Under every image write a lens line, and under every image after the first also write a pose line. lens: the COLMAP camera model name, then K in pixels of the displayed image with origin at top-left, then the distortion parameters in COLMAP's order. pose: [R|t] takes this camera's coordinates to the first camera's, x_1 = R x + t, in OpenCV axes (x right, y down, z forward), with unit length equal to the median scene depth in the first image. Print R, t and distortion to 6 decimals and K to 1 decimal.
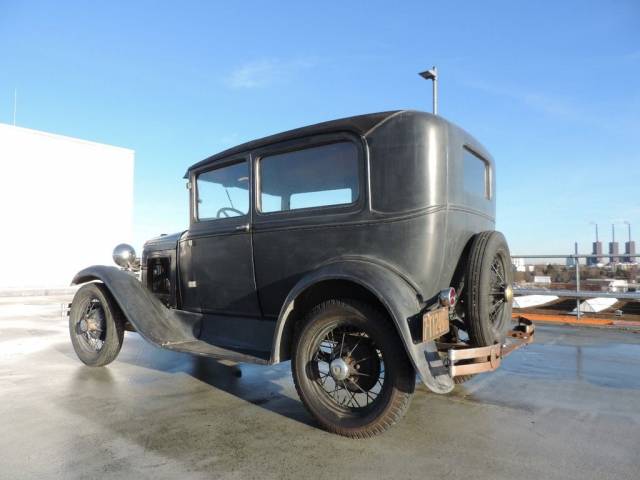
lens RADIAL K [[452.1, 0, 317.0], [0, 452.1, 239.3], [0, 0, 1]] dist [-0.024075, 0.001788]
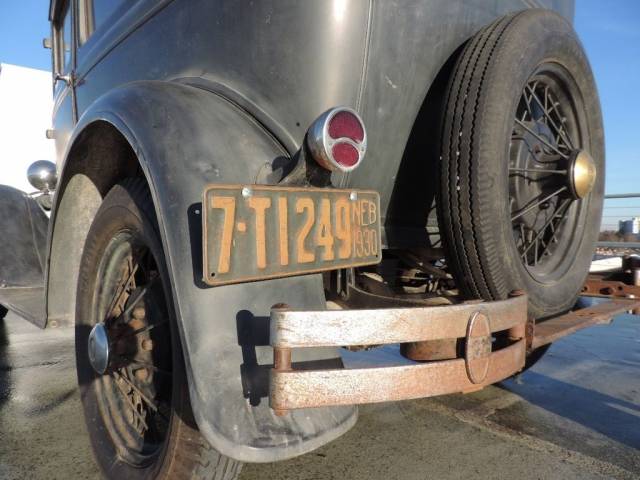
lens RADIAL K [[452.1, 0, 318.8], [0, 452.1, 240.1], [0, 0, 1]] dist [-0.024075, 0.001788]
pose [[0.977400, 0.008735, -0.211216, 0.291445], [0.007803, 0.996974, 0.077341, 0.144600], [0.211252, -0.077241, 0.974375, 0.586895]]
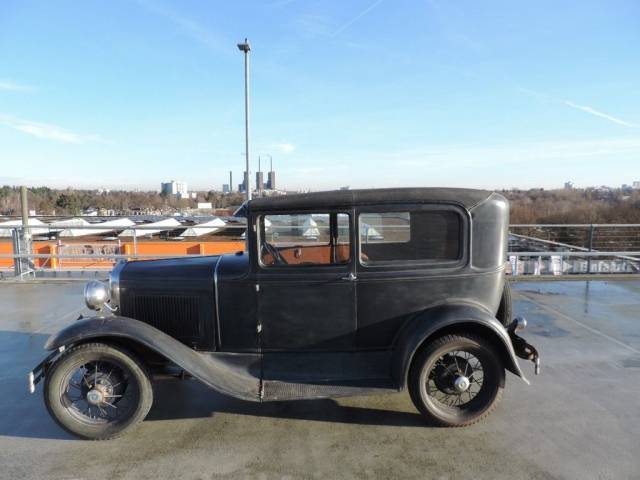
lens RADIAL K [[452.1, 0, 319.6], [0, 452.1, 237.7], [0, 0, 1]] dist [-0.024075, 0.001788]
pose [[0.754577, -0.070172, 0.652449, -1.047094], [-0.033346, 0.988881, 0.144922, -0.314060], [-0.655364, -0.131112, 0.743847, 0.273960]]
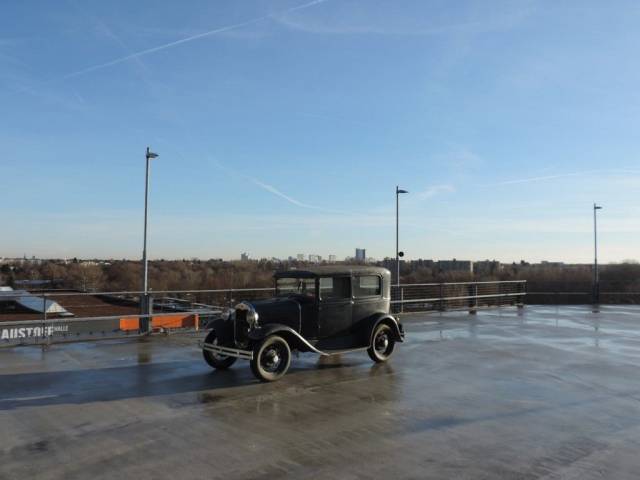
lens RADIAL K [[501.7, 0, 317.1], [0, 501.7, 236.1], [0, 0, 1]] dist [-0.015996, -0.002704]
pose [[0.202685, 0.052994, 0.977809, -3.597584], [-0.066375, 0.996982, -0.040274, -0.327381], [-0.976992, -0.056739, 0.205591, 0.682594]]
